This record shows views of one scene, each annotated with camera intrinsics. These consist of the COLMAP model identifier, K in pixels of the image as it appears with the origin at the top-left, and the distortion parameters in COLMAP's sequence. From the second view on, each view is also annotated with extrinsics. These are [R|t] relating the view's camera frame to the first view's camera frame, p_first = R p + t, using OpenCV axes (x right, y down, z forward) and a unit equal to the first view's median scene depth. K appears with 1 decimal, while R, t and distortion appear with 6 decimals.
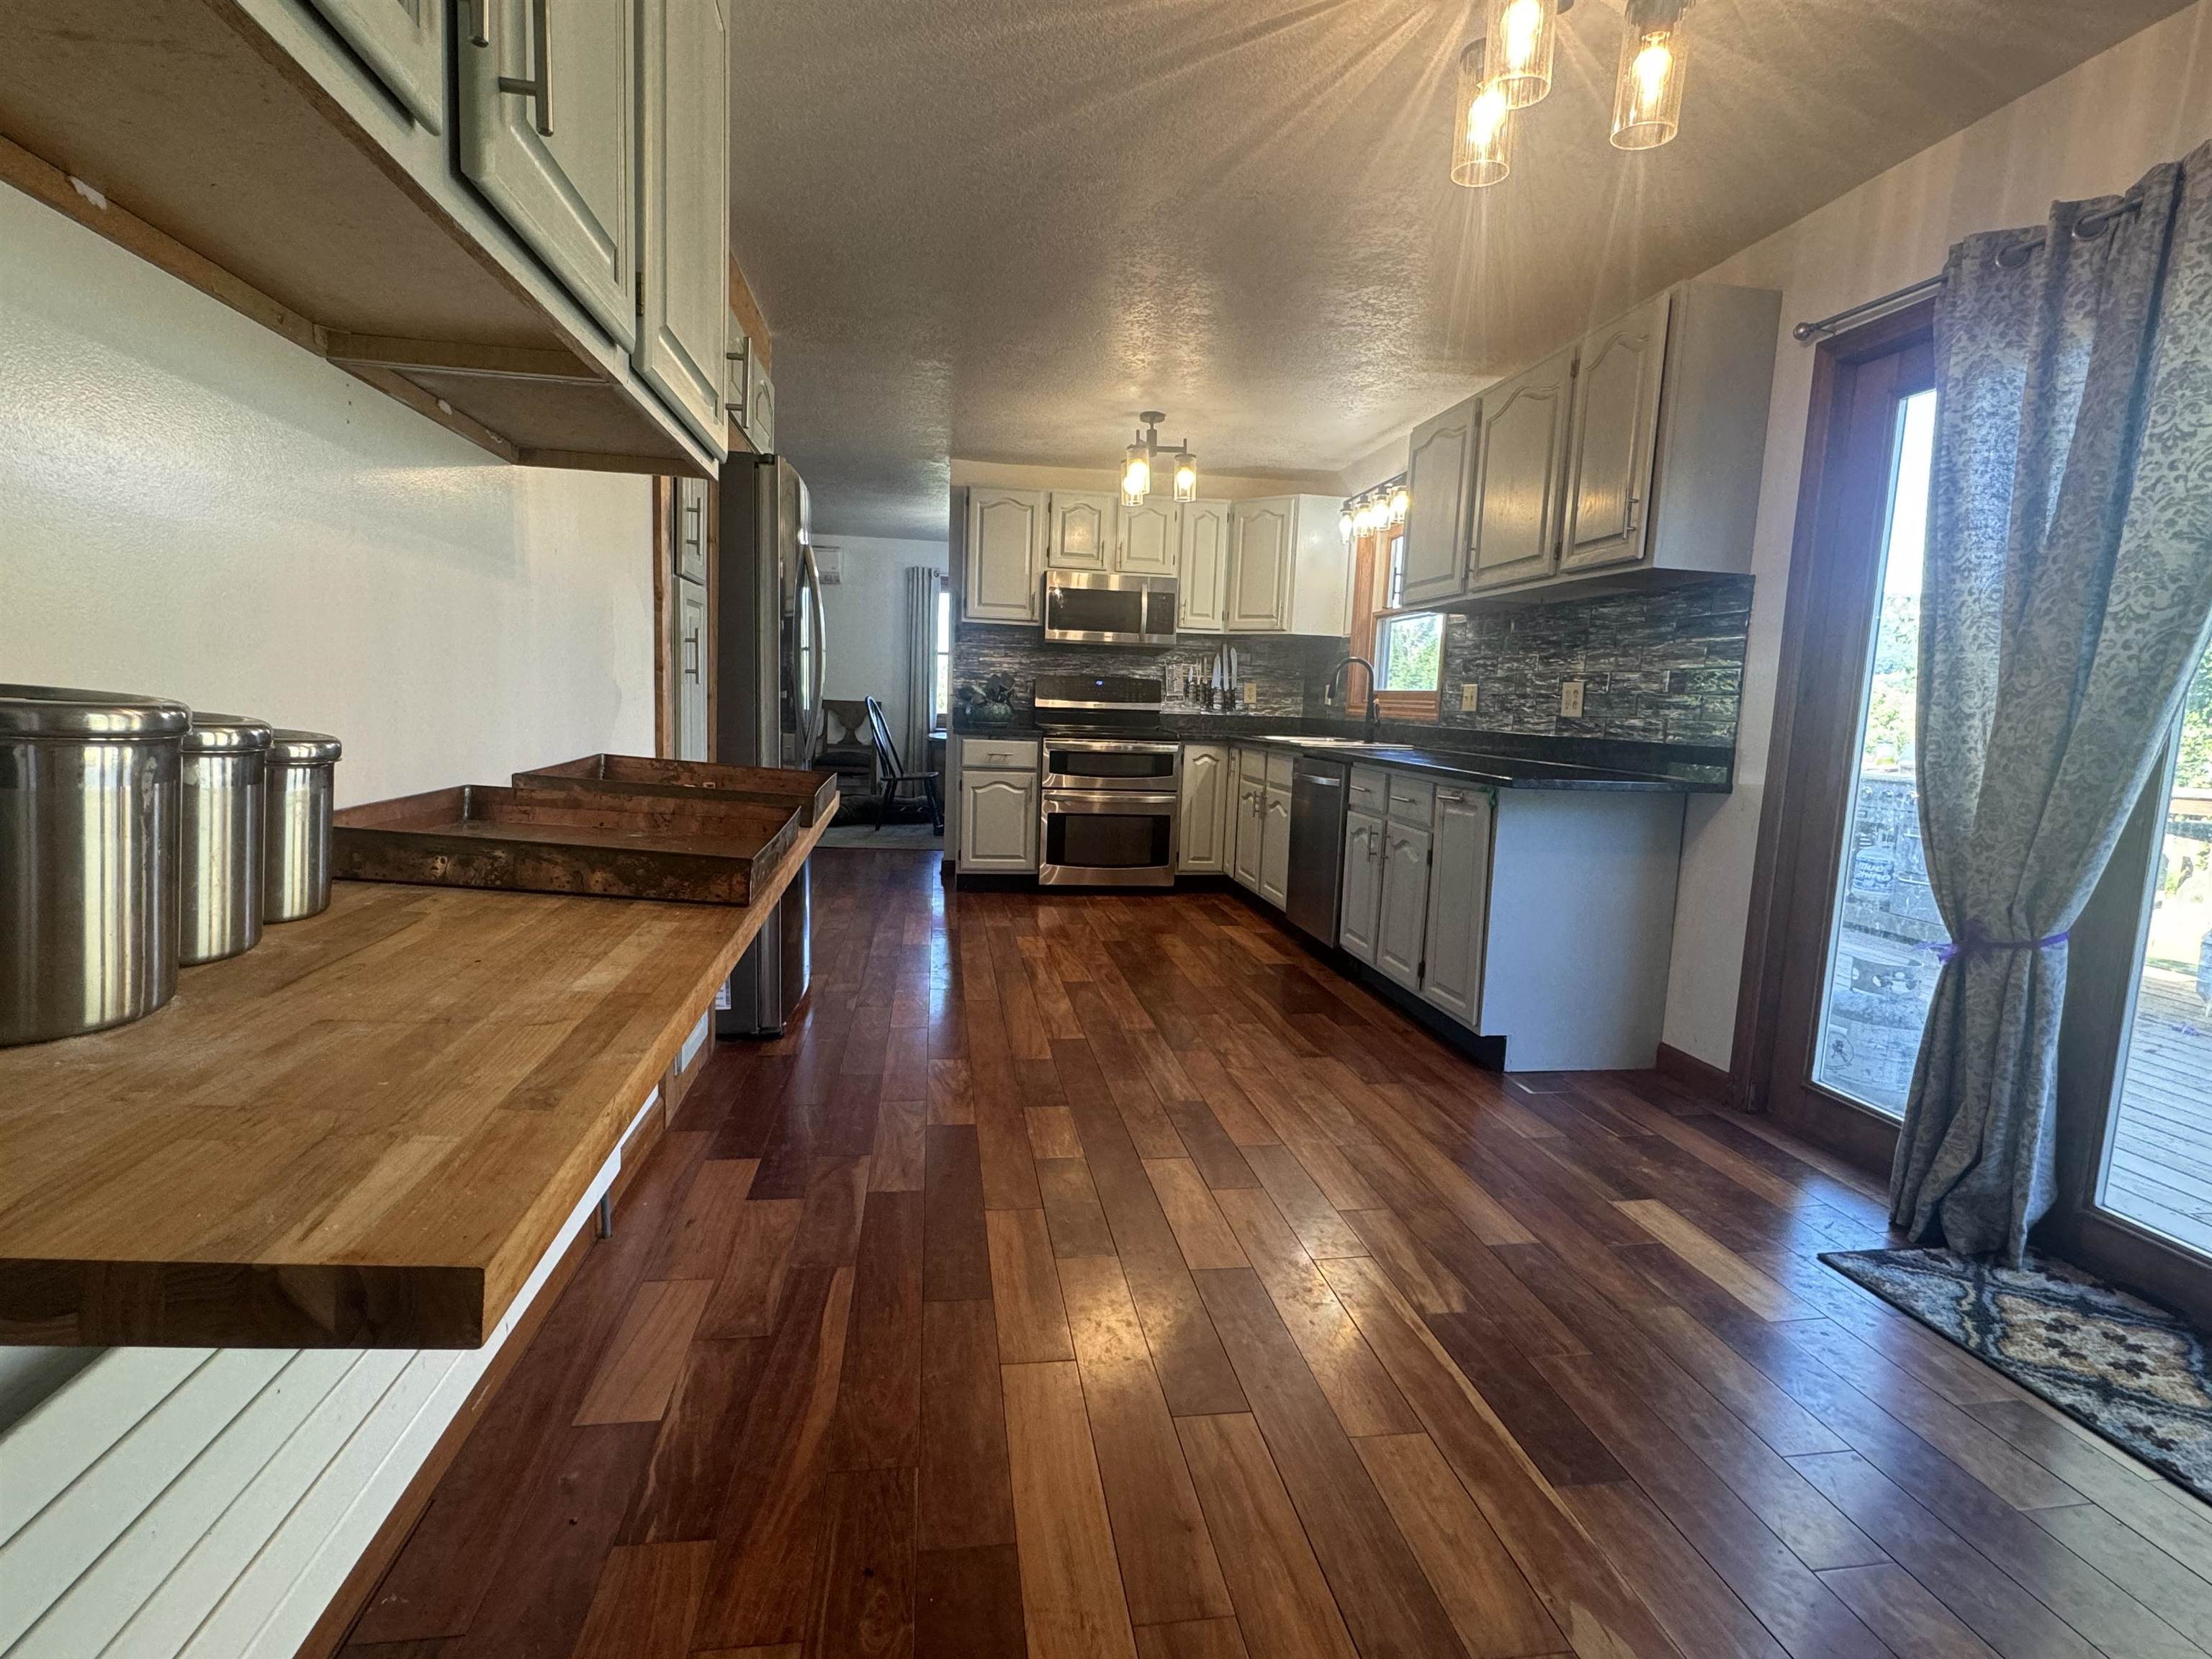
lens RADIAL K [[1100.8, 0, 1112.6], [0, 1100.8, 826.6], [0, 0, 1]] dist [-0.000331, 0.000081]
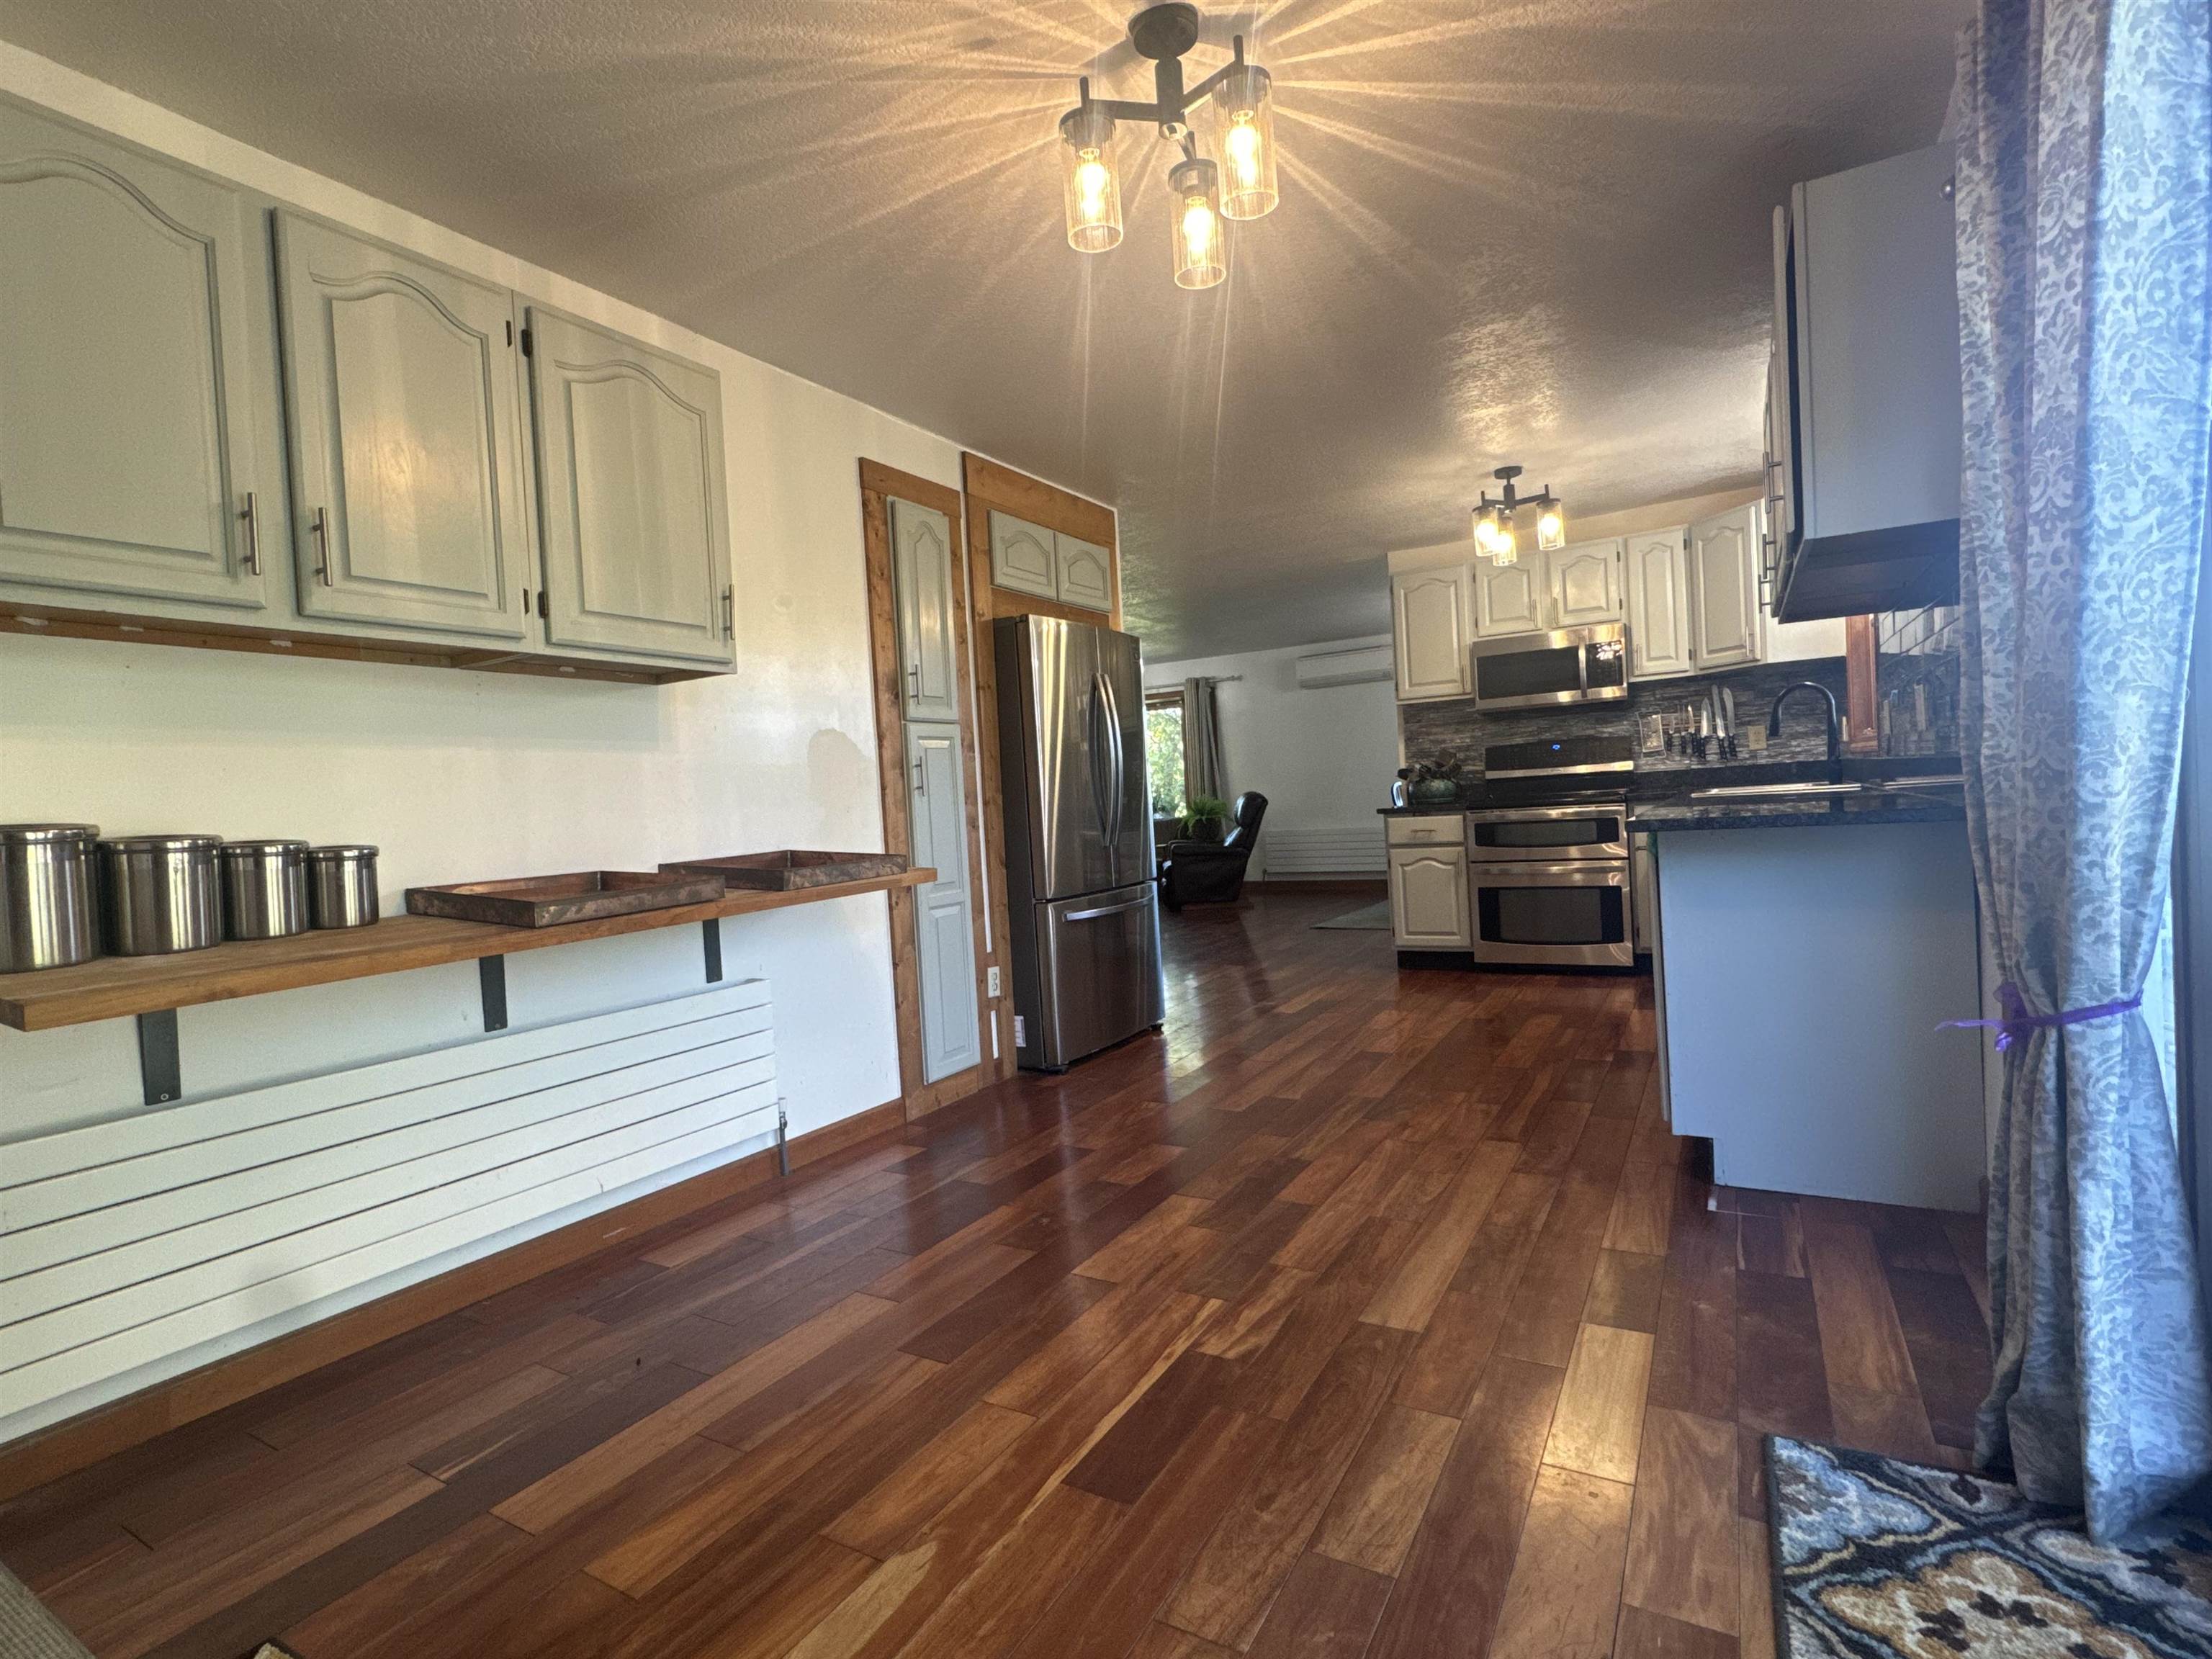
lens RADIAL K [[1100.8, 0, 1099.3], [0, 1100.8, 823.7], [0, 0, 1]] dist [-0.000331, 0.000081]
pose [[0.757172, -0.070371, -0.649414, 0.568457], [0.013091, 0.995615, -0.092623, 0.030055], [0.653085, 0.061630, 0.754773, 0.086269]]
